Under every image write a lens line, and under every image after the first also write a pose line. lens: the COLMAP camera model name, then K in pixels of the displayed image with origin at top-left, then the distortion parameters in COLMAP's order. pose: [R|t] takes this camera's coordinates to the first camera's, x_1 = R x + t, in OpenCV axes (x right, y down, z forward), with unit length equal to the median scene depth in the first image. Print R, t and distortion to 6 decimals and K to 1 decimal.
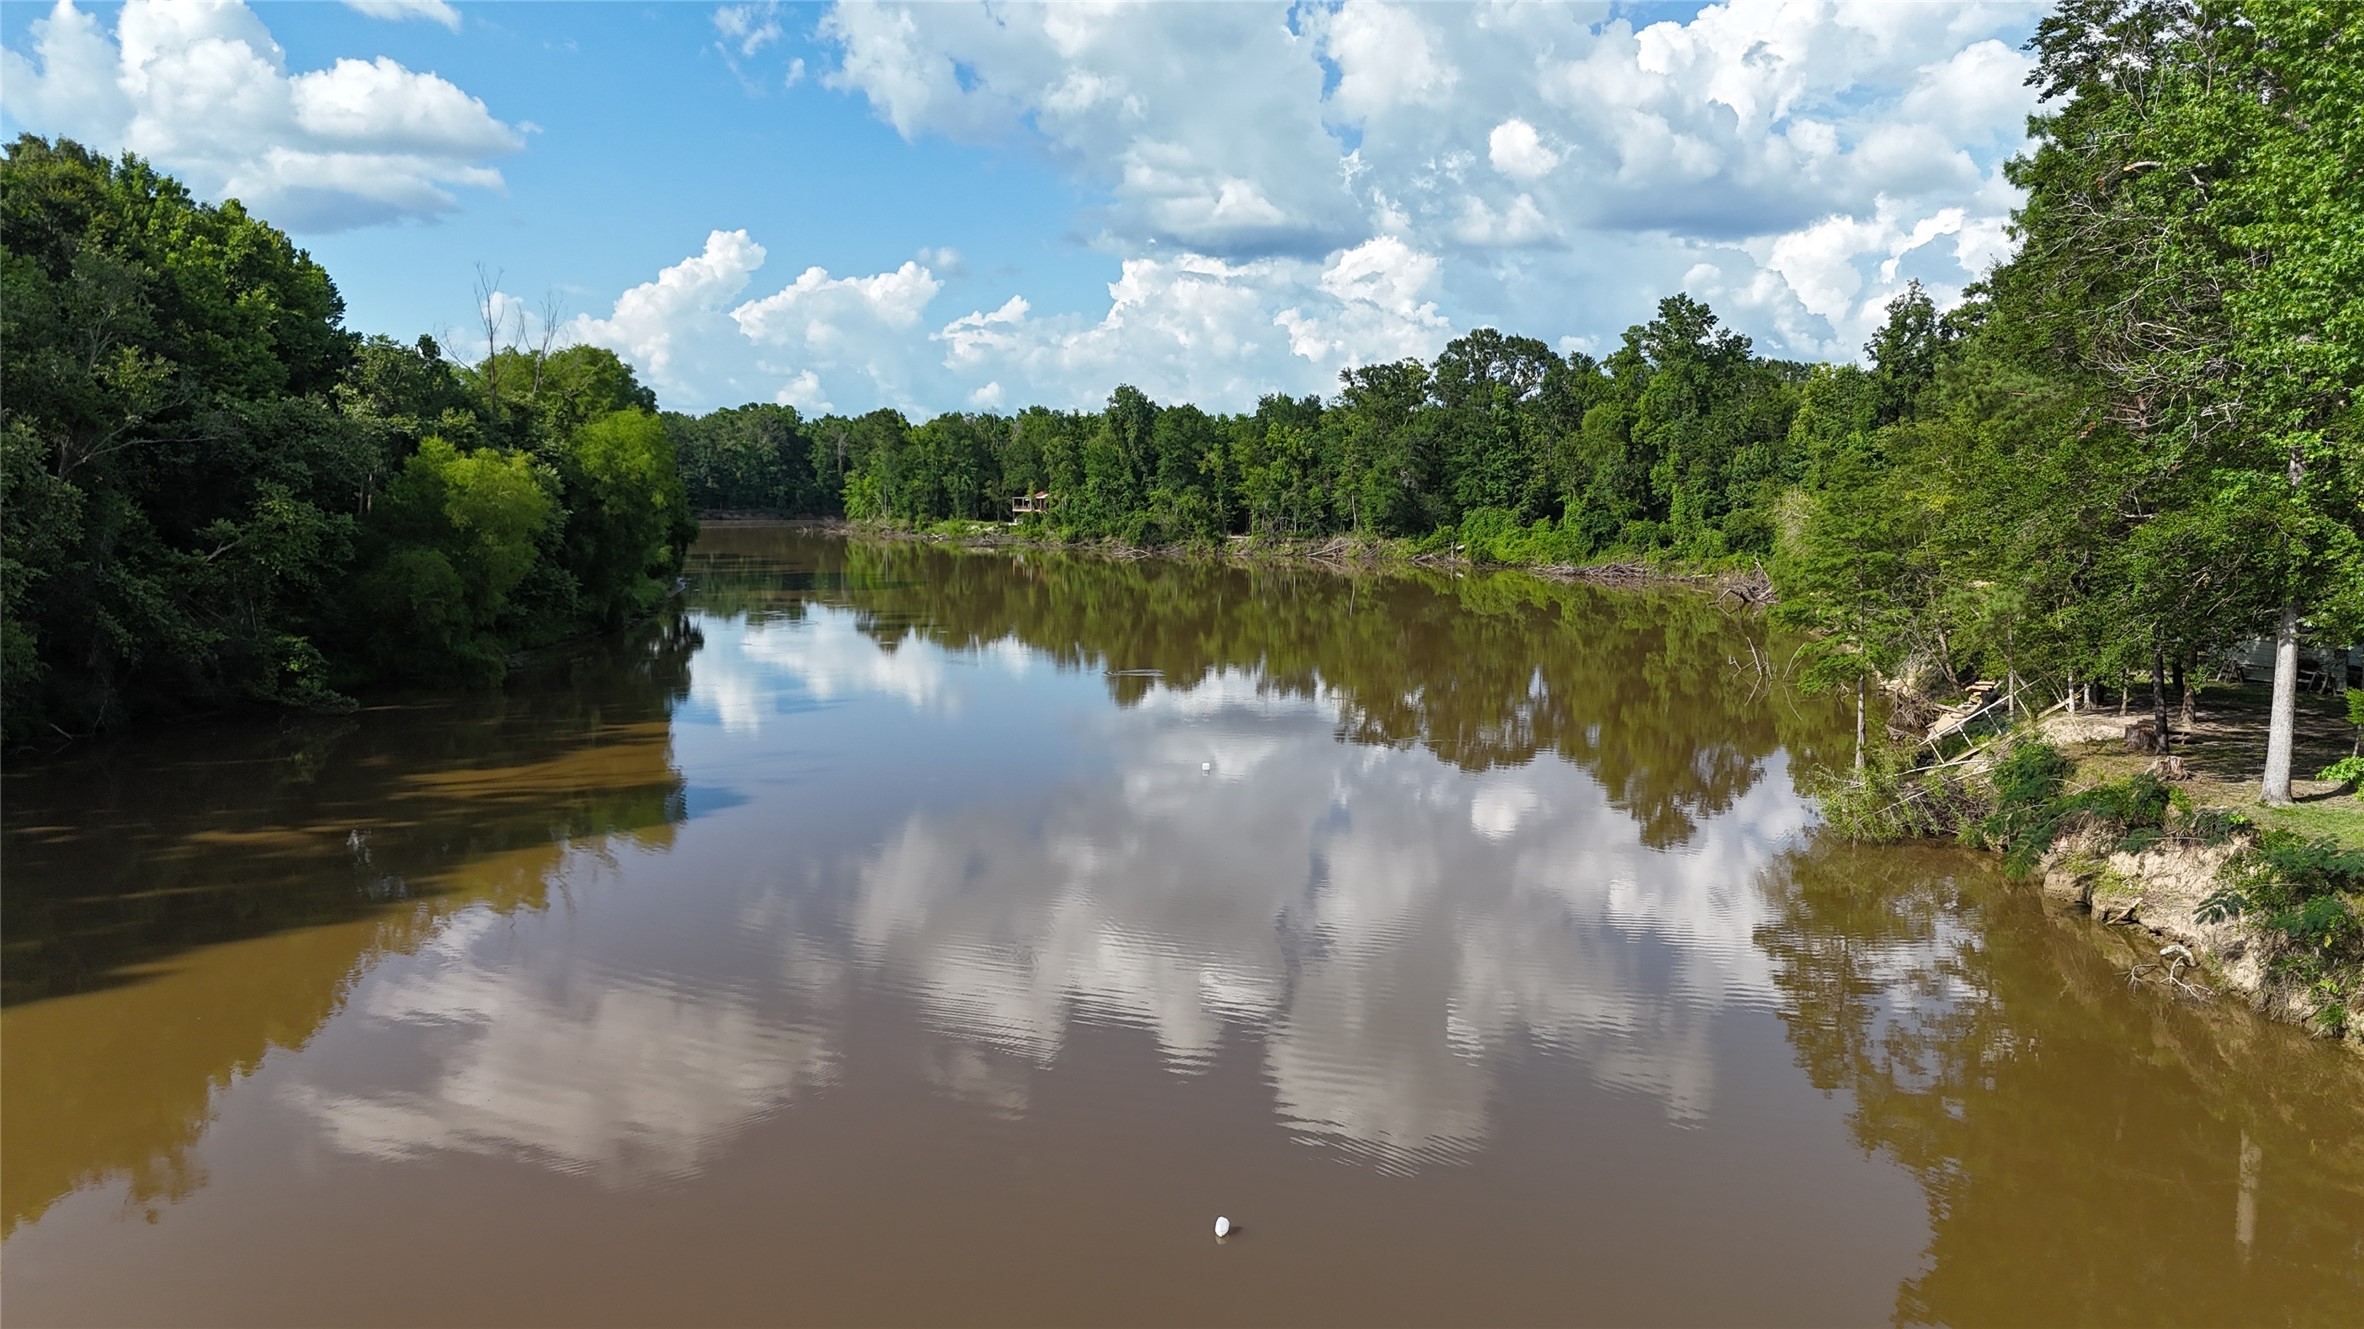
lens RADIAL K [[1772.8, 0, 1182.0], [0, 1772.8, 664.5], [0, 0, 1]] dist [0.125748, -0.158768]
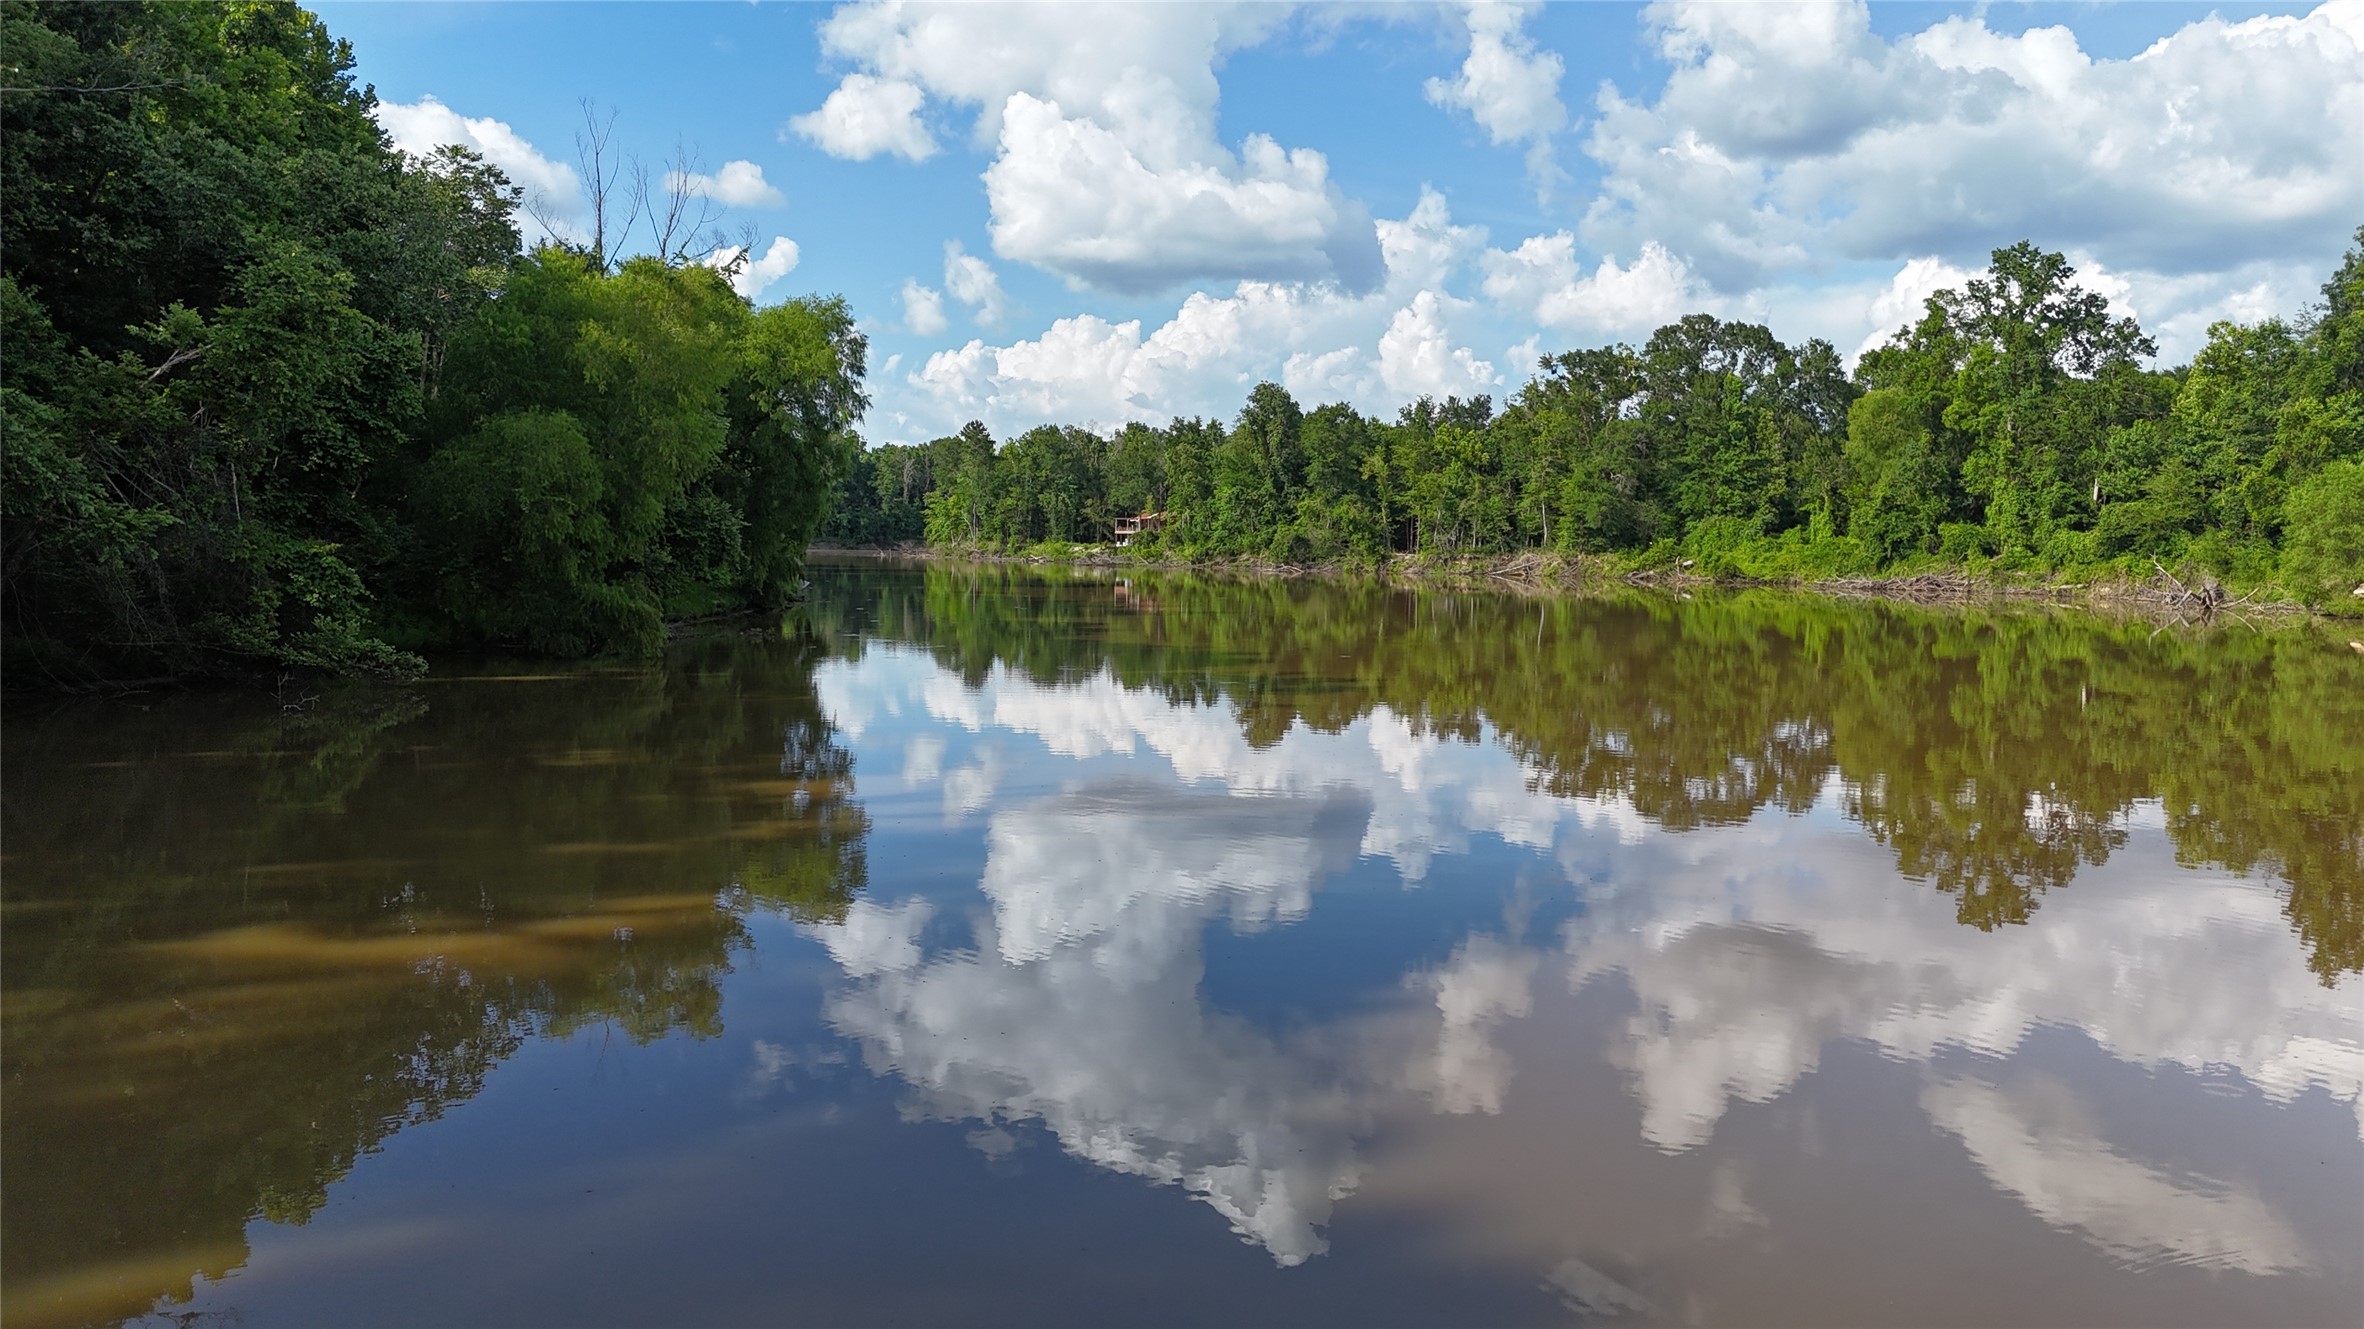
lens RADIAL K [[1772.8, 0, 1182.0], [0, 1772.8, 664.5], [0, 0, 1]] dist [0.125748, -0.158768]
pose [[0.999844, 0.011663, -0.013243, -0.066783], [-0.012066, 0.999454, -0.030758, 0.010513], [0.012877, 0.030913, 0.999439, 0.138978]]
